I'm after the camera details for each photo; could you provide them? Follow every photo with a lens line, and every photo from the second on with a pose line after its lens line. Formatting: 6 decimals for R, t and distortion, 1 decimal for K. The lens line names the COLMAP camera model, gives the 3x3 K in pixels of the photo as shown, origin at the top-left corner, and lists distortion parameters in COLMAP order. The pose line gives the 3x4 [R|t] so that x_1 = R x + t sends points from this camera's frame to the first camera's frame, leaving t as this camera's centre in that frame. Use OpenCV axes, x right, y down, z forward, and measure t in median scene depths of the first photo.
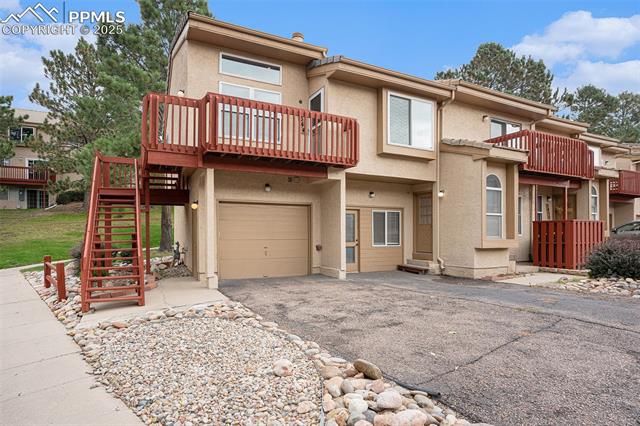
lens RADIAL K [[356.1, 0, 320.1], [0, 356.1, 216.0], [0, 0, 1]] dist [-0.021914, 0.000870]
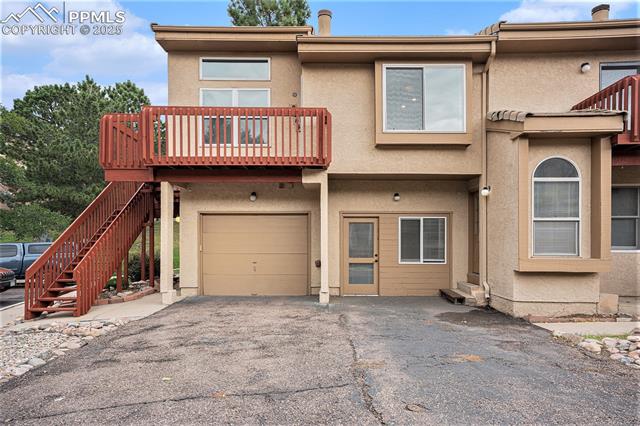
lens RADIAL K [[416.0, 0, 320.4], [0, 416.0, 217.6], [0, 0, 1]] dist [0.044766, 0.004214]
pose [[0.891906, -0.026192, -0.451462, 0.451090], [0.022288, 0.999654, -0.013964, -0.006640], [0.451672, 0.002393, 0.892181, 0.119720]]
